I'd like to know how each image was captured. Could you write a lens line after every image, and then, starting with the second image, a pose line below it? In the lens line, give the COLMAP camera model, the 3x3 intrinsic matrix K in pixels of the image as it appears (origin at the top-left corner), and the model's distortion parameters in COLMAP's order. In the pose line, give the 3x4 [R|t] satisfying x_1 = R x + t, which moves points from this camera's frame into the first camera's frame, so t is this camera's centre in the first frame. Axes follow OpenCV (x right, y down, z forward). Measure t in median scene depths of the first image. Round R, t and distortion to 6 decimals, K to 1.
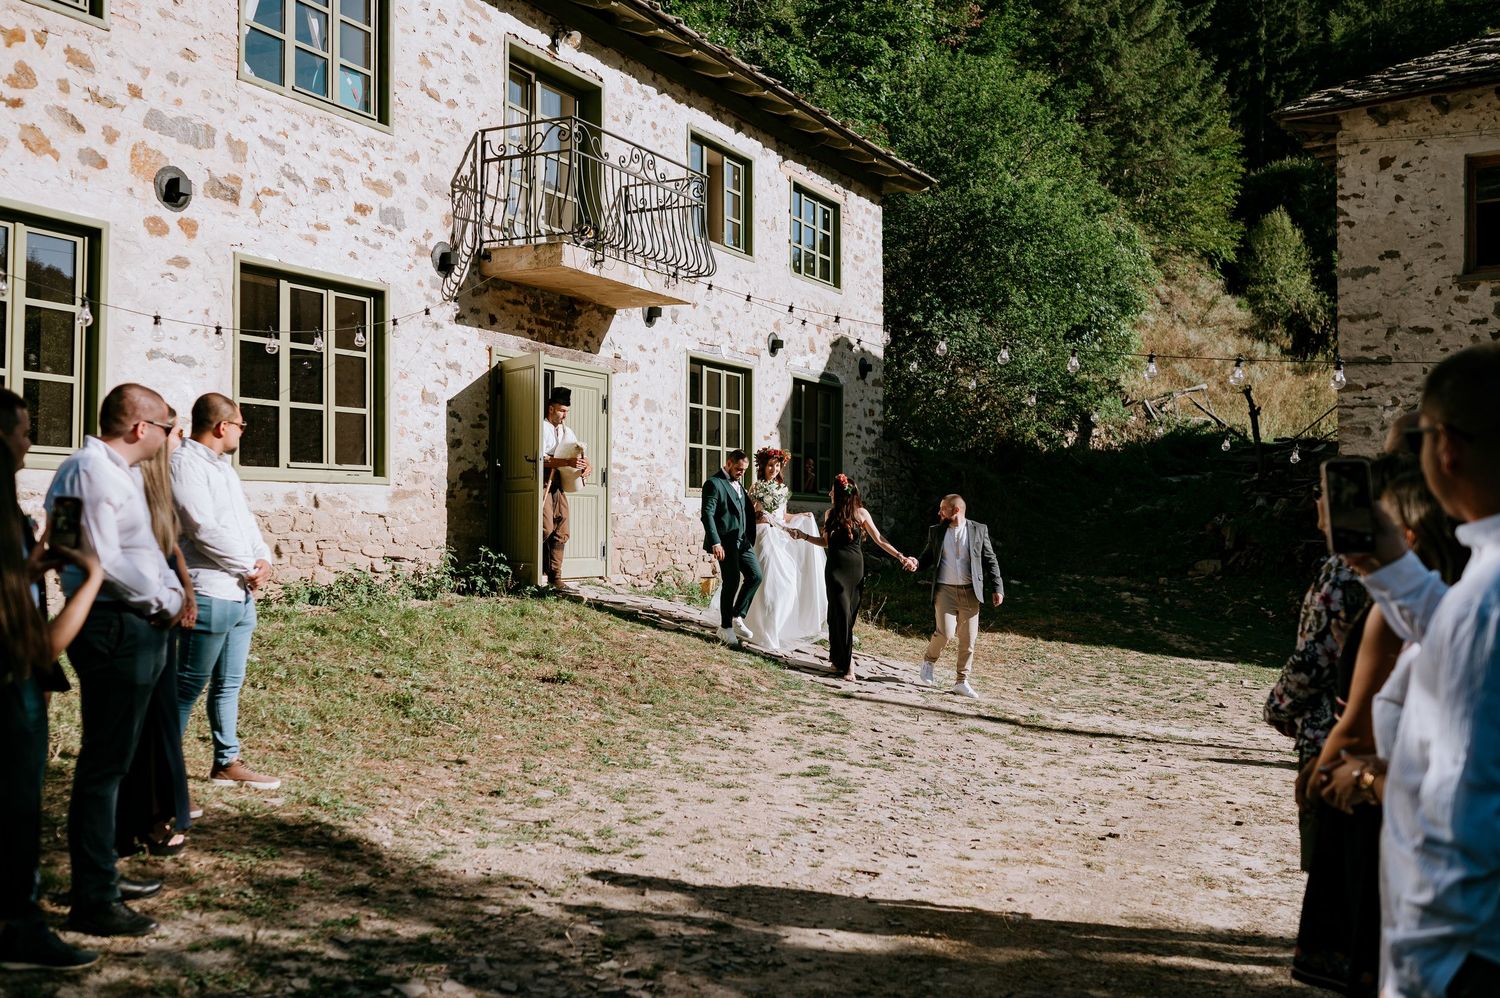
lens RADIAL K [[1419.2, 0, 746.5], [0, 1419.2, 497.8], [0, 0, 1]] dist [-0.011499, 0.010886]
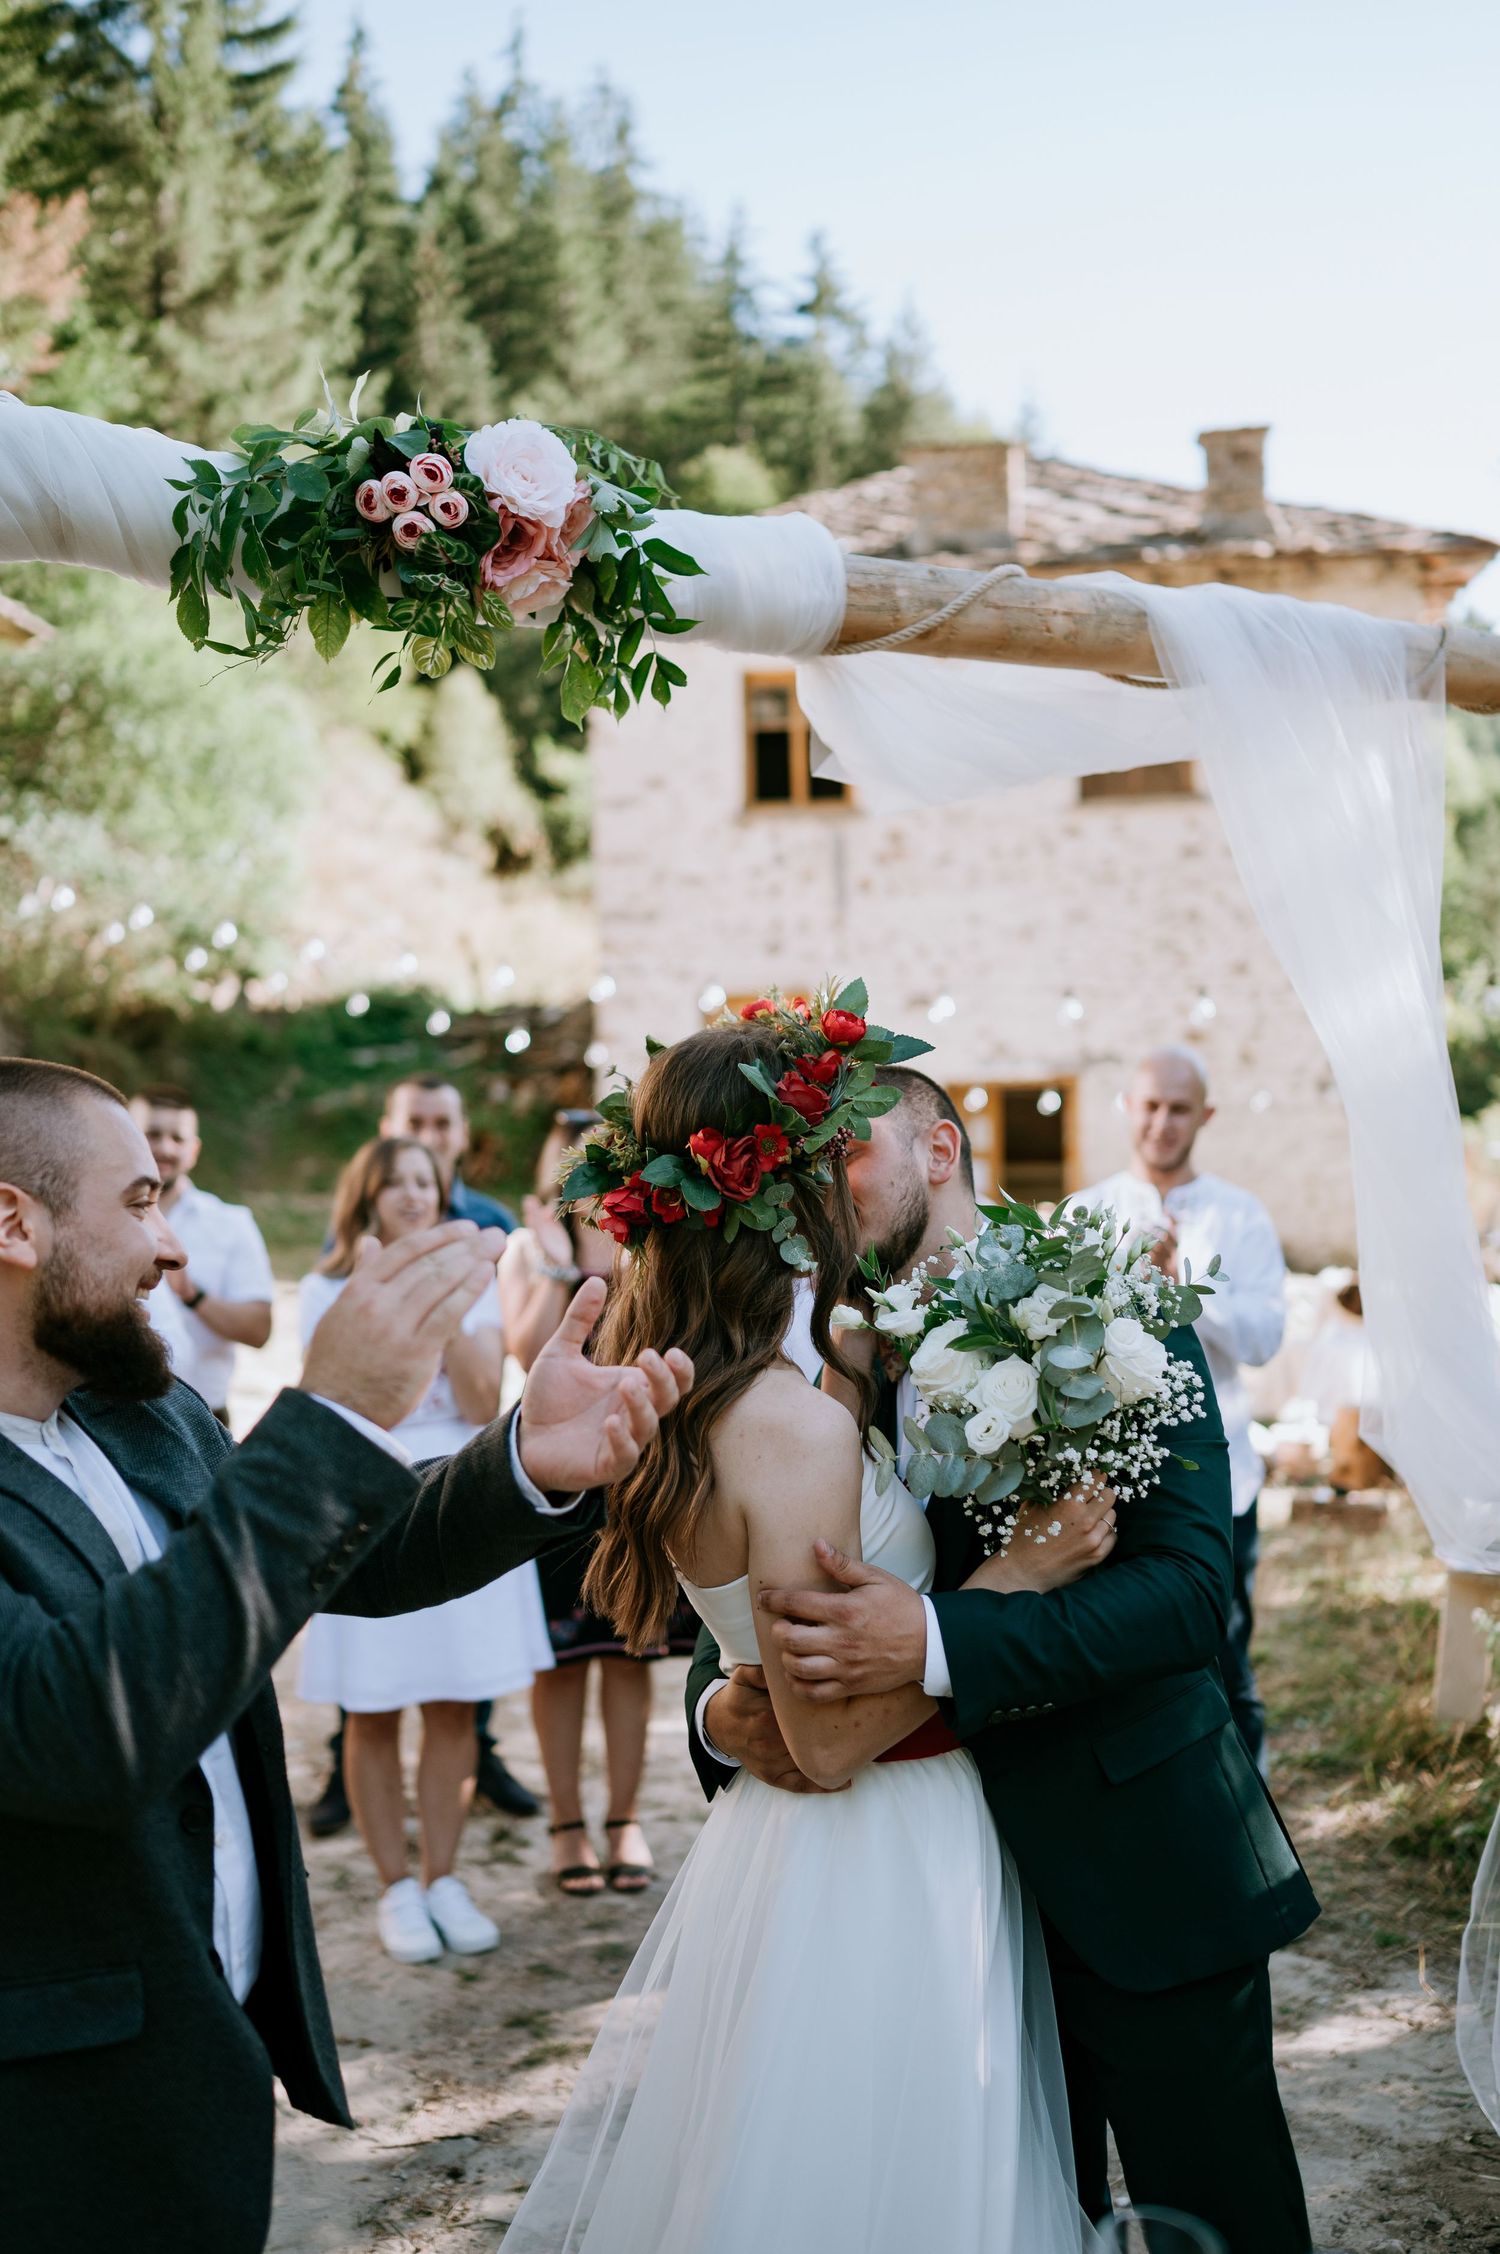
lens RADIAL K [[2130.0, 0, 753.0], [0, 2130.0, 1141.2], [0, 0, 1]] dist [-0.012351, 0.013763]
pose [[0.876222, -0.027783, 0.481106, -0.103860], [0.011253, 0.999244, 0.037210, -0.017288], [-0.481777, -0.027191, 0.875872, -0.109912]]
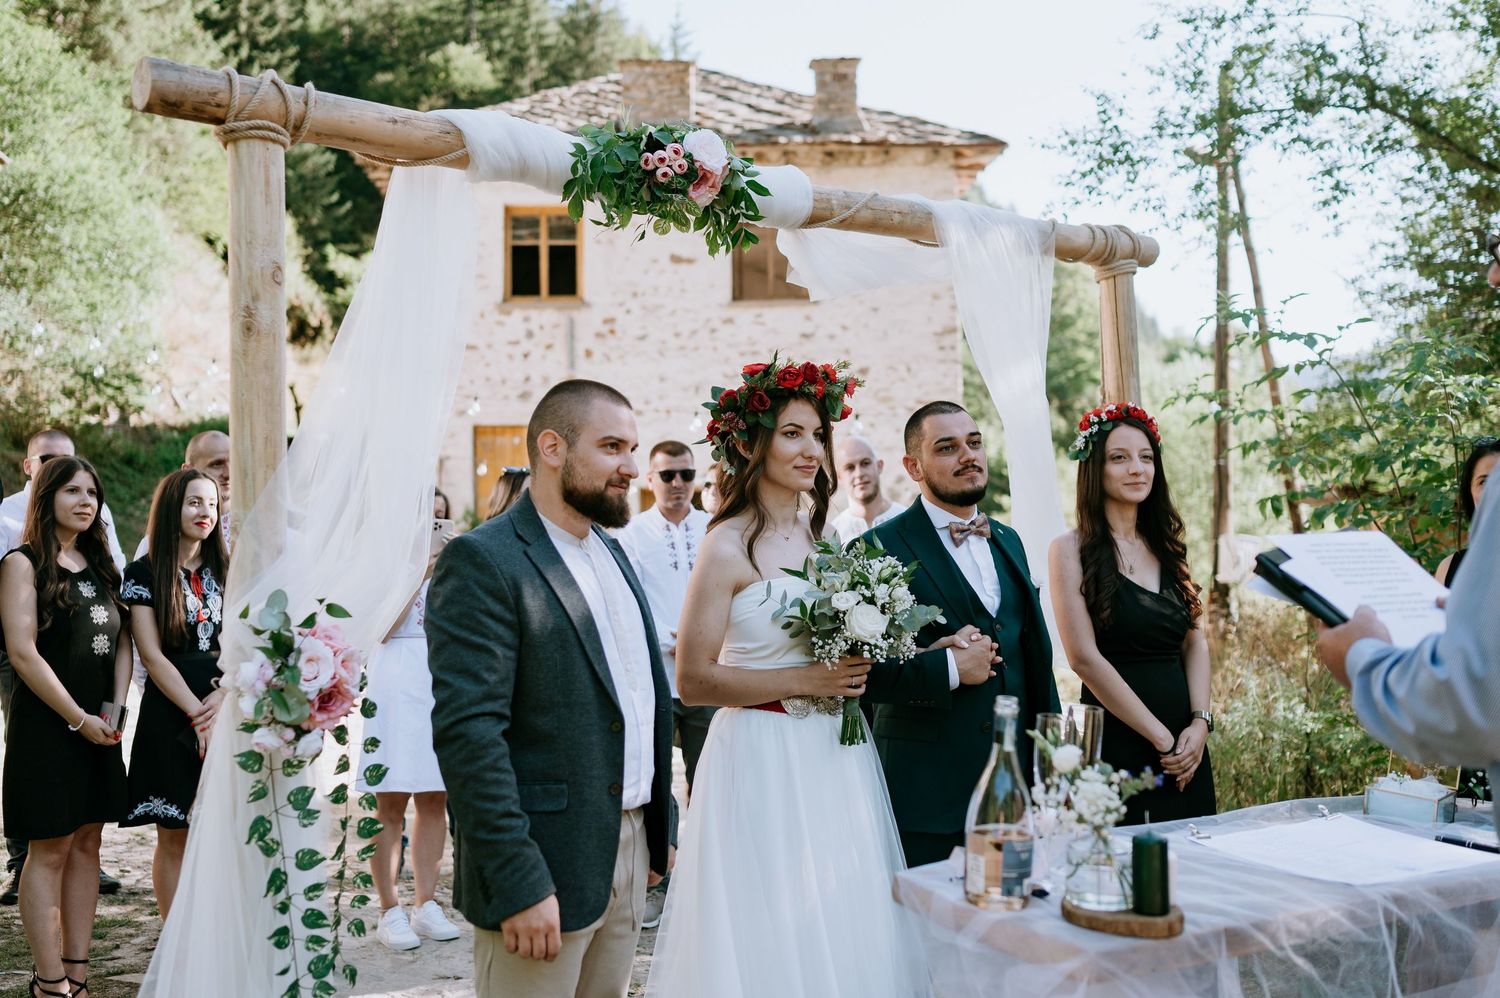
lens RADIAL K [[1551.1, 0, 679.7], [0, 1551.1, 452.8], [0, 0, 1]] dist [-0.006703, 0.020603]
pose [[0.800566, 0.012733, 0.599109, -0.190014], [-0.000461, 0.999787, -0.020632, -0.005520], [-0.599244, 0.016242, 0.800401, -0.163868]]
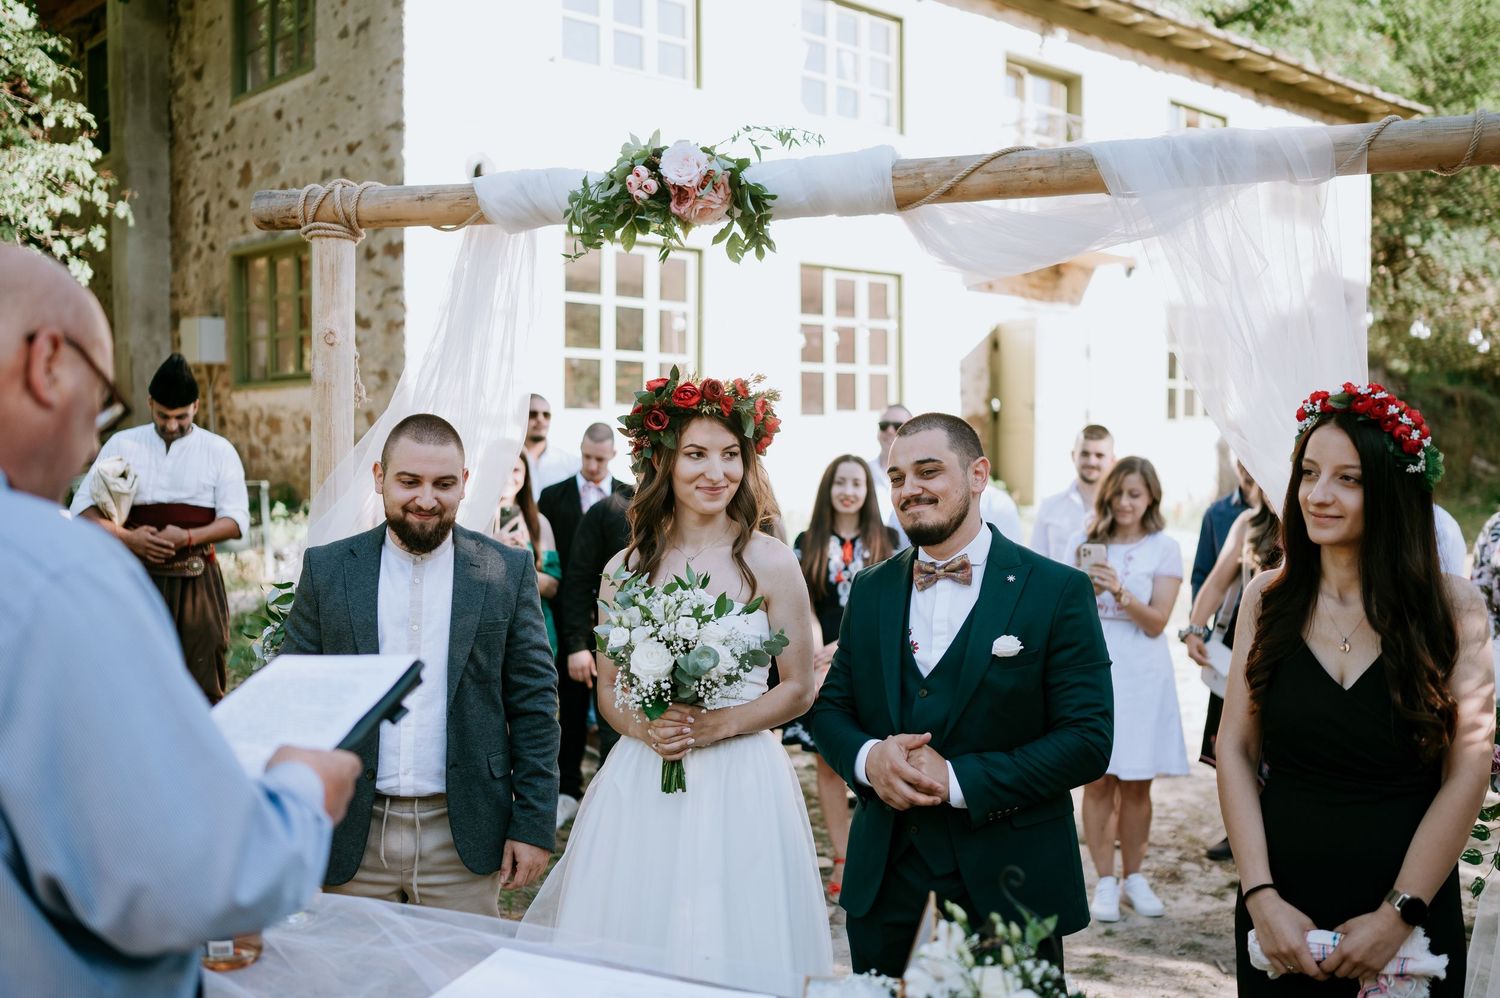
lens RADIAL K [[1416.6, 0, 750.9], [0, 1416.6, 492.4], [0, 0, 1]] dist [-0.004149, 0.004066]
pose [[0.942026, 0.007509, -0.335455, 0.029195], [0.011495, 0.998440, 0.054631, -0.017934], [0.335342, -0.055320, 0.940471, -0.178585]]
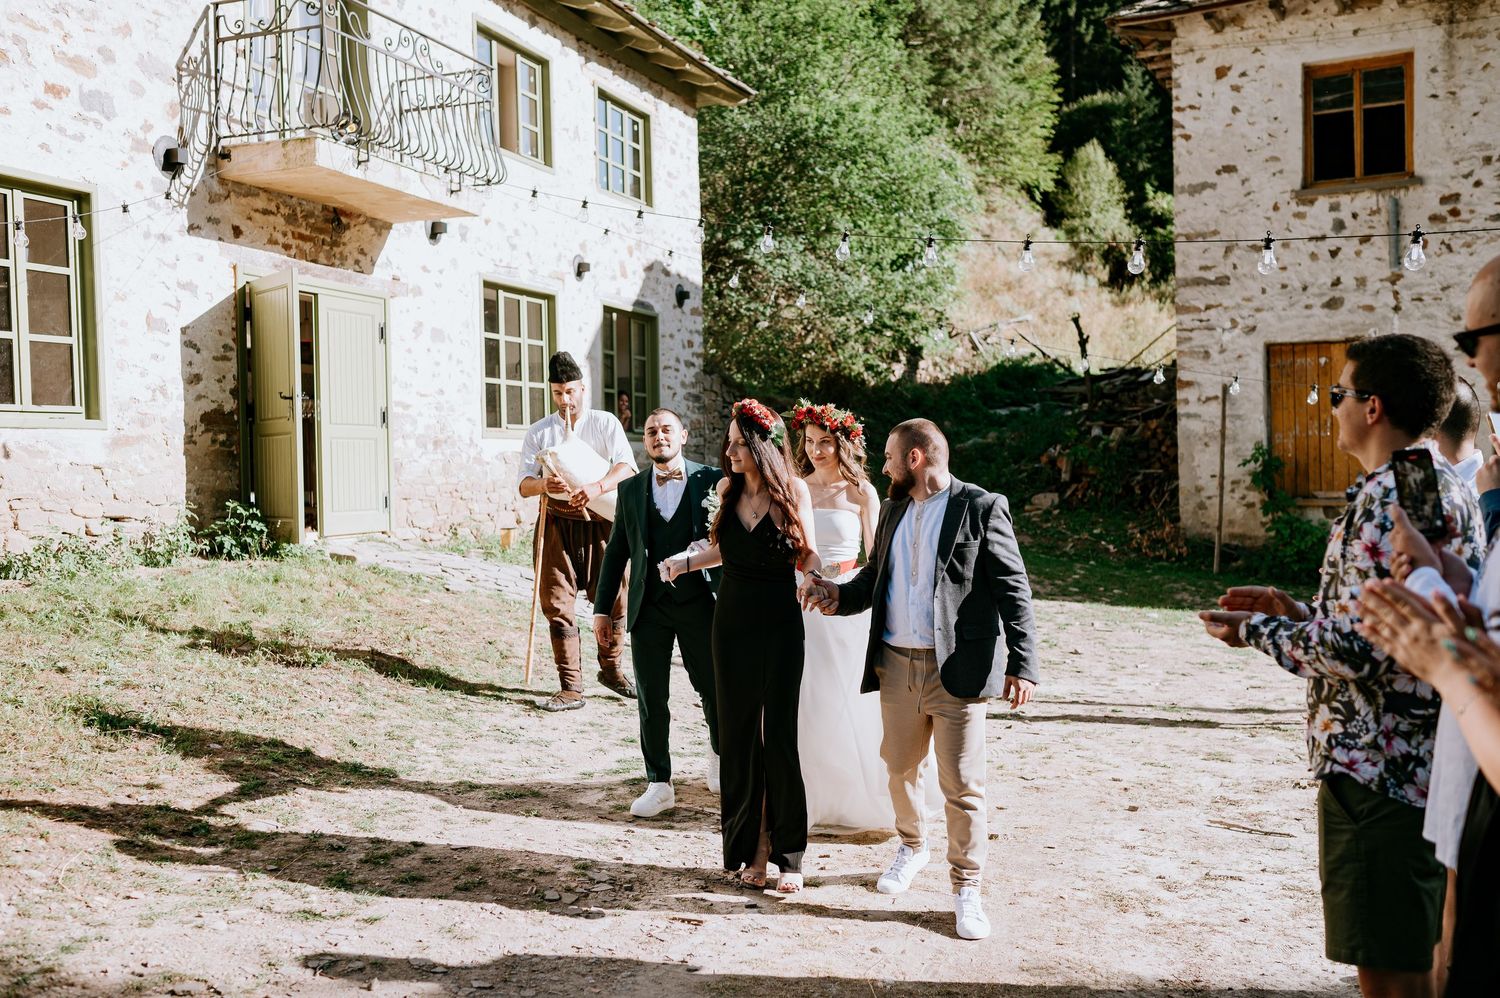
lens RADIAL K [[1417.4, 0, 750.0], [0, 1417.4, 499.0], [0, 0, 1]] dist [-0.012351, 0.013763]
pose [[0.991872, -0.027396, 0.124259, 0.012923], [0.022294, 0.998858, 0.042265, 0.003811], [-0.125275, -0.039151, 0.991349, 0.107547]]
